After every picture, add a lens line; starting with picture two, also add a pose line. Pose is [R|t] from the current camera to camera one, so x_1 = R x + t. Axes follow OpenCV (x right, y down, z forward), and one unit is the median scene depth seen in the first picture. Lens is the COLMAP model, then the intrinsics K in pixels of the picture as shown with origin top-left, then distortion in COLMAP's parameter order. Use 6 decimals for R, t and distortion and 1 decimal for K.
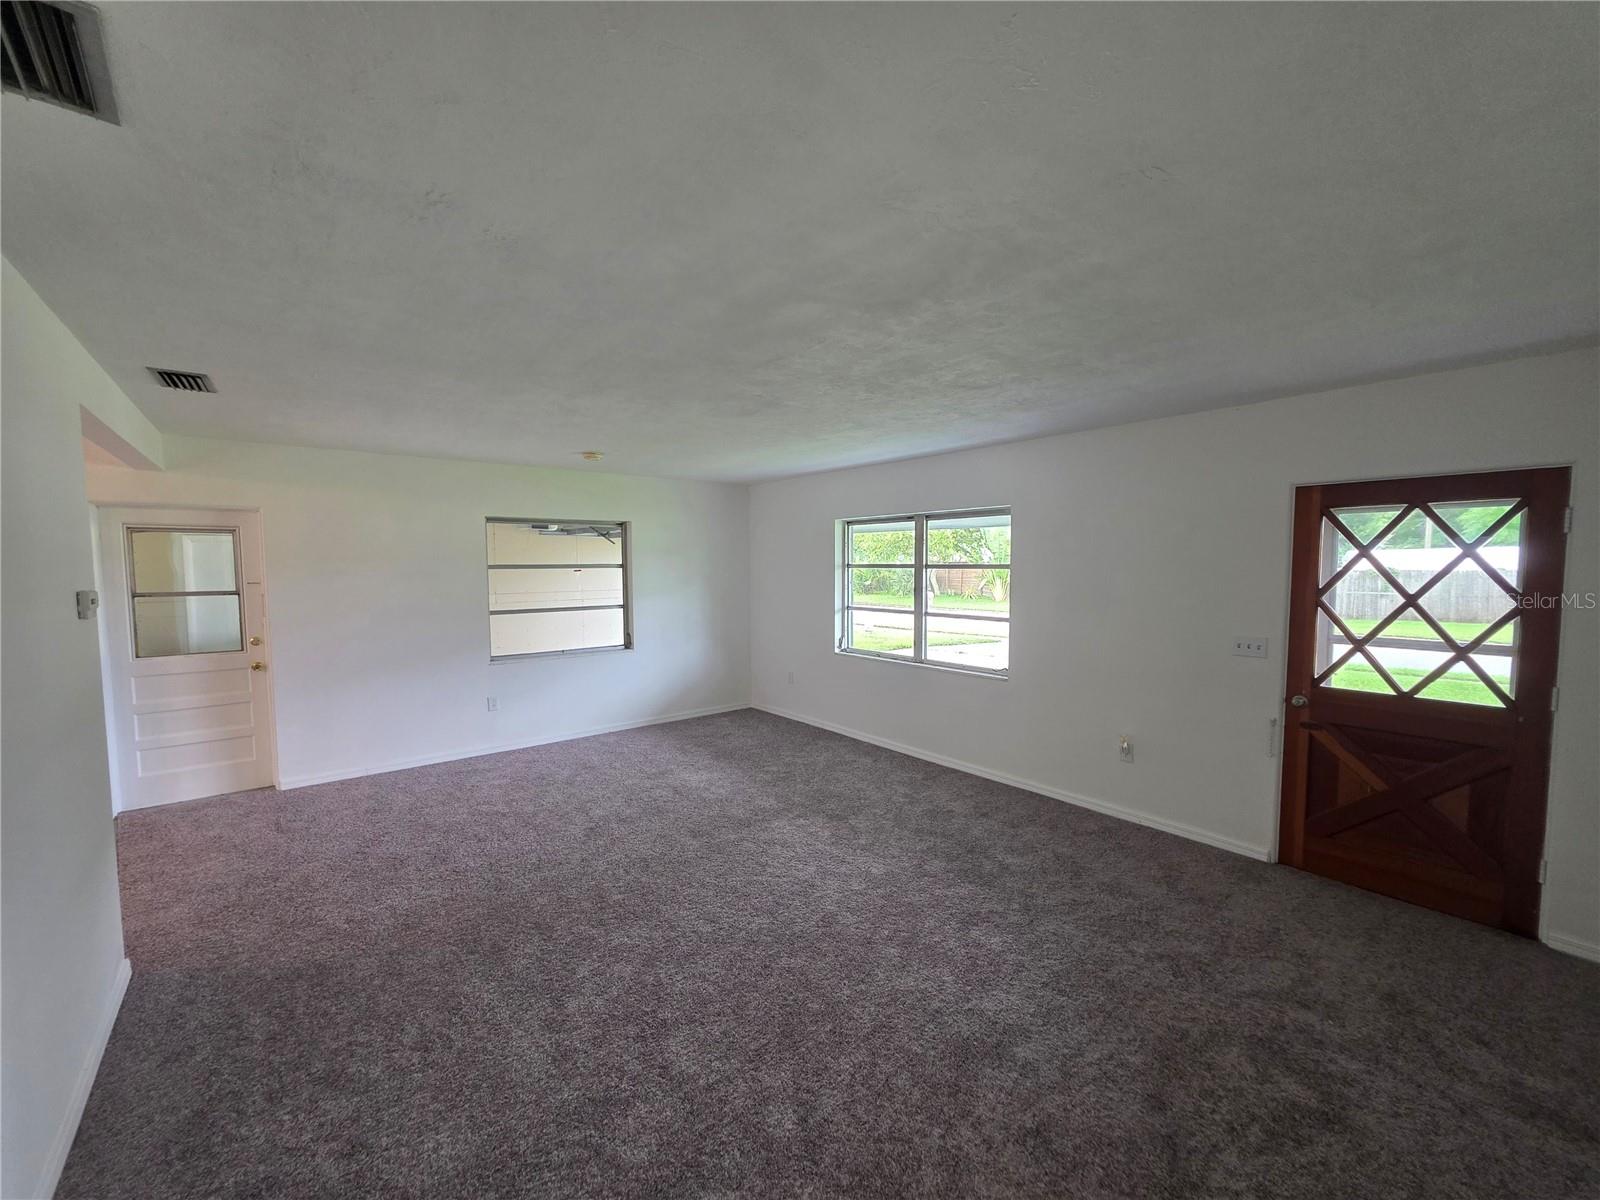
lens RADIAL K [[642.0, 0, 802.6], [0, 642.0, 607.1], [0, 0, 1]] dist [0.003281, -0.000352]
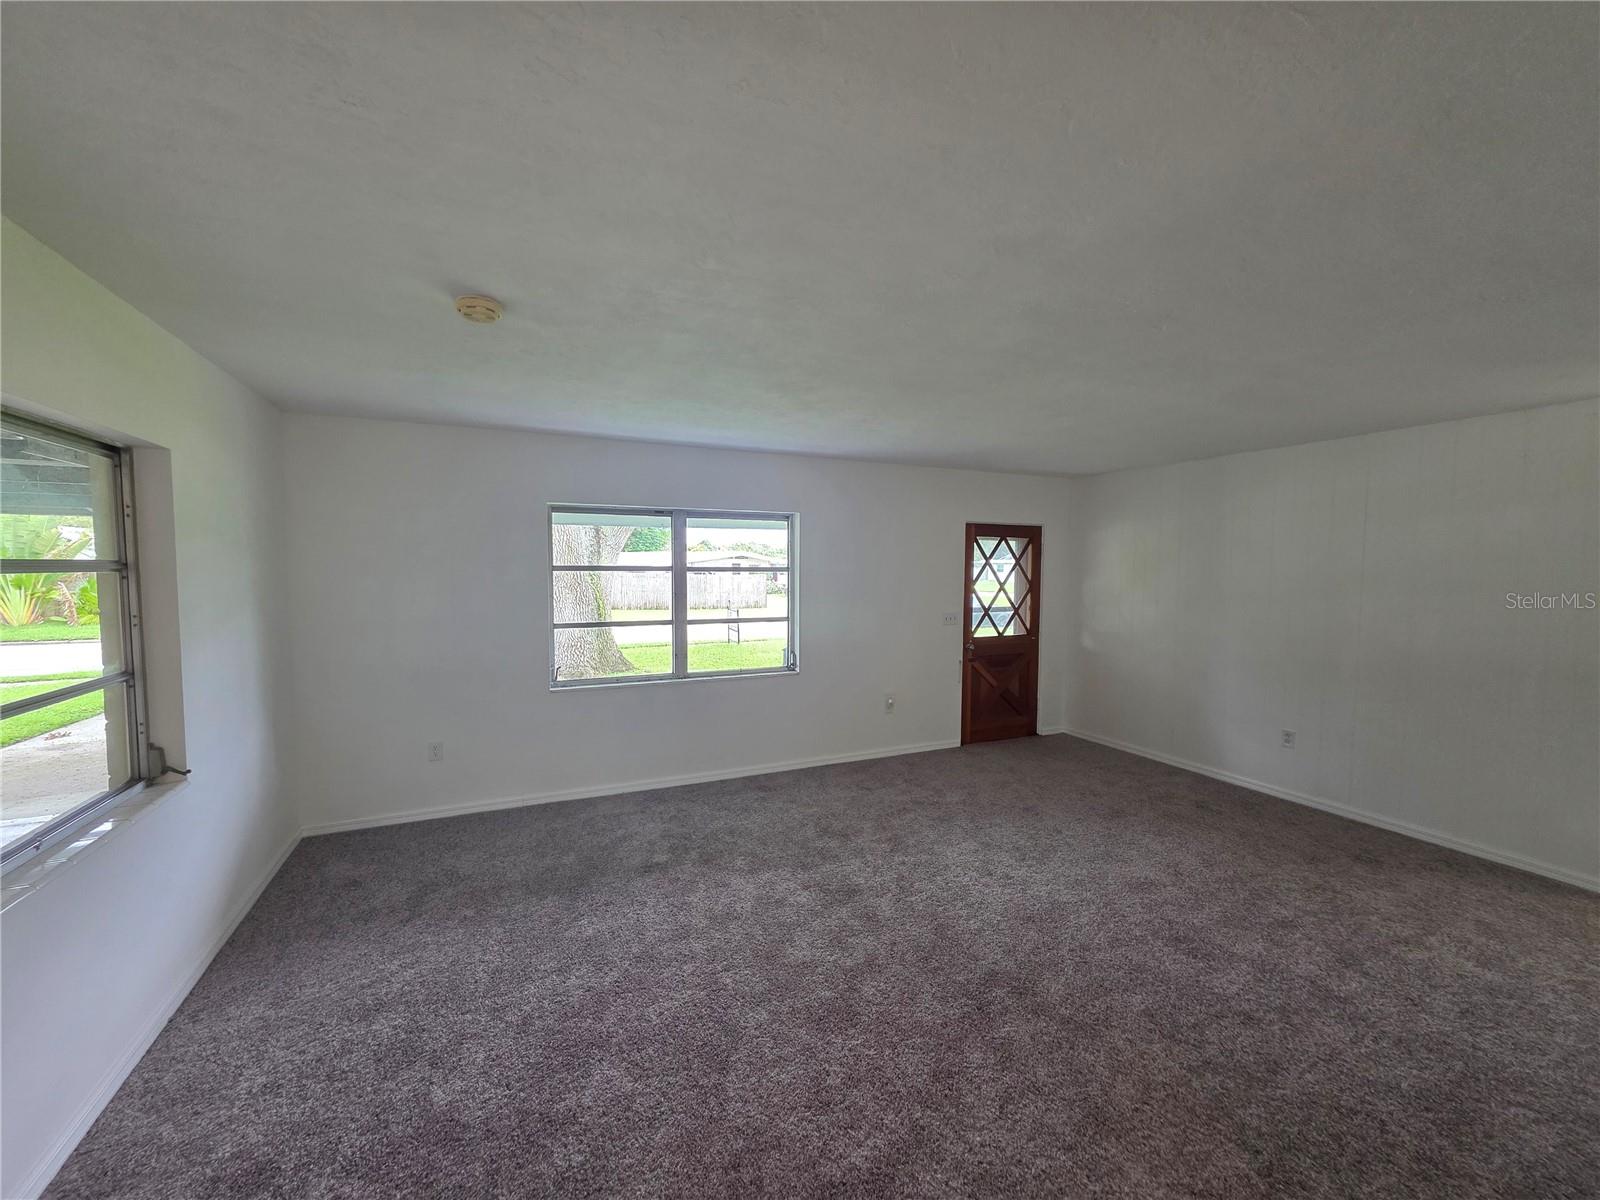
lens RADIAL K [[642.0, 0, 800.9], [0, 642.0, 603.0], [0, 0, 1]] dist [0.003281, -0.000352]
pose [[0.262812, -0.057581, 0.963127, -0.699722], [0.059050, 0.997306, 0.043511, -0.051416], [-0.963038, 0.045438, 0.265504, 0.679115]]
